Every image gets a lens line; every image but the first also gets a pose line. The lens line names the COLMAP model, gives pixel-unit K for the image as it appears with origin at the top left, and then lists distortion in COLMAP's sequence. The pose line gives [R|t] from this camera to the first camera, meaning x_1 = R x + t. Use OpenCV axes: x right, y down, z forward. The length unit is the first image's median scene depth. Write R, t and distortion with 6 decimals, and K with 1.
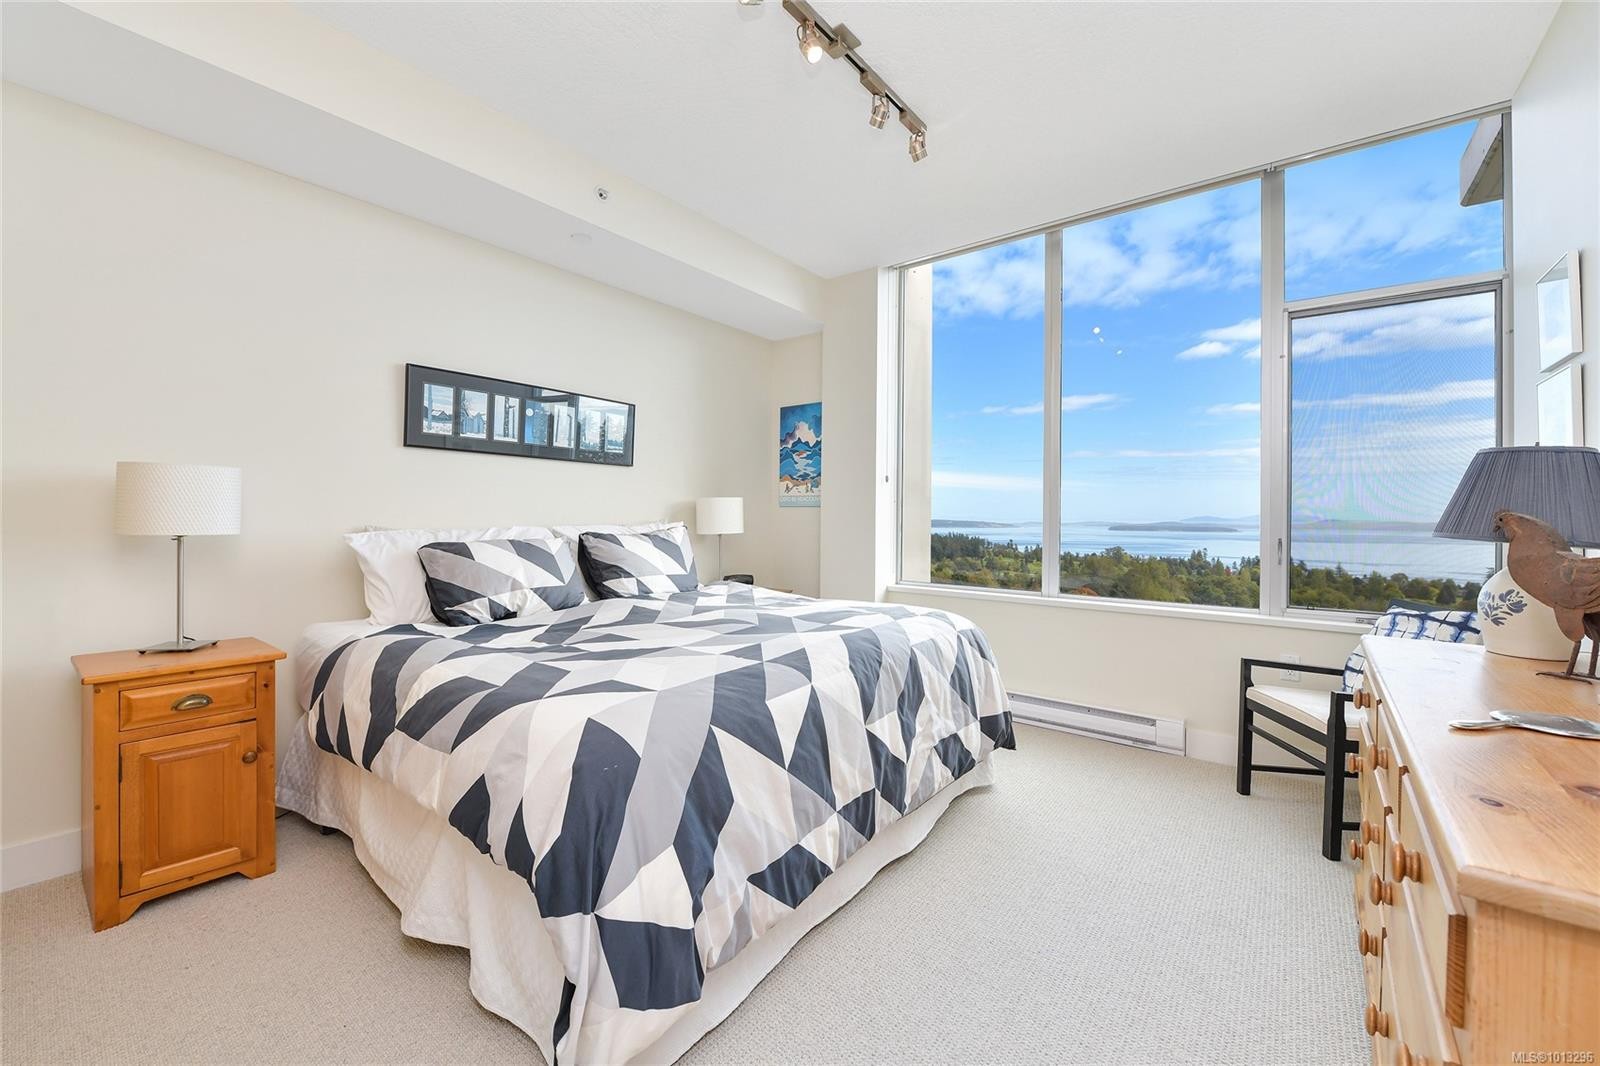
lens RADIAL K [[636.8, 0, 800.0], [0, 636.8, 533.0], [0, 0, 1]] dist [-0.011034, 0.000057]
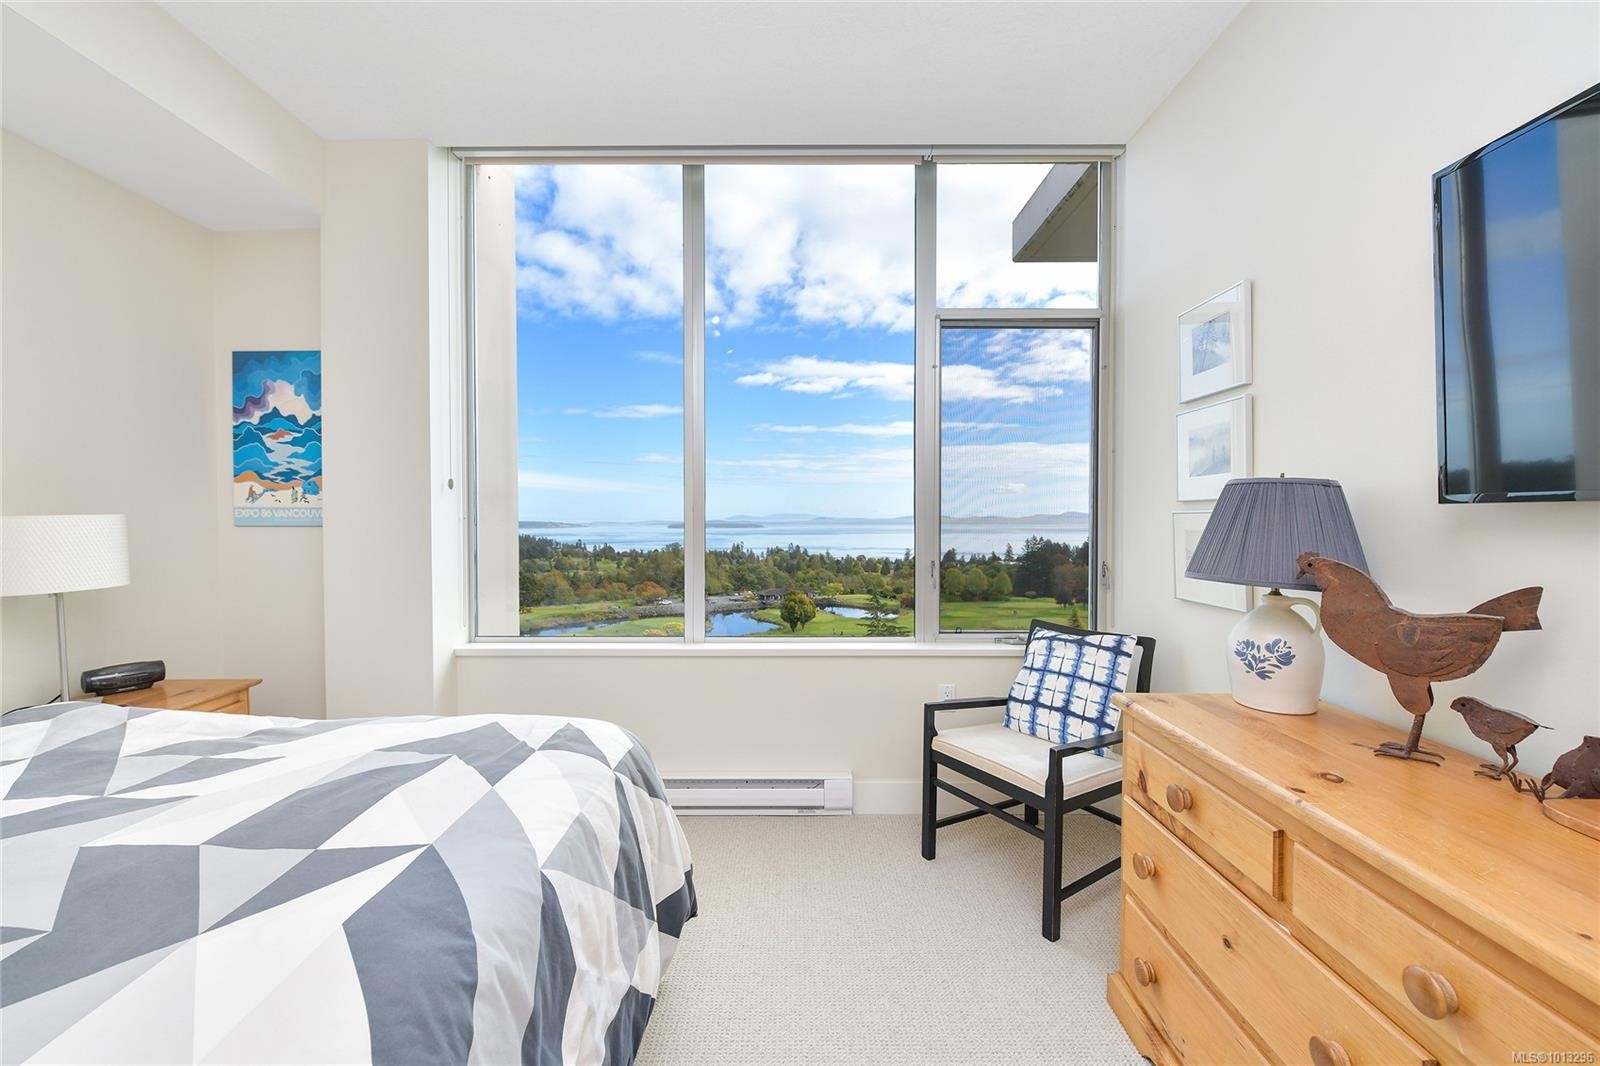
lens RADIAL K [[615.6, 0, 800.2], [0, 615.6, 527.0], [0, 0, 1]] dist [-0.001986, -0.000190]
pose [[0.785798, -0.017871, 0.618225, 0.038126], [0.022890, 0.999738, -0.000194, -0.042872], [-0.618060, 0.014304, 0.786001, 0.381205]]
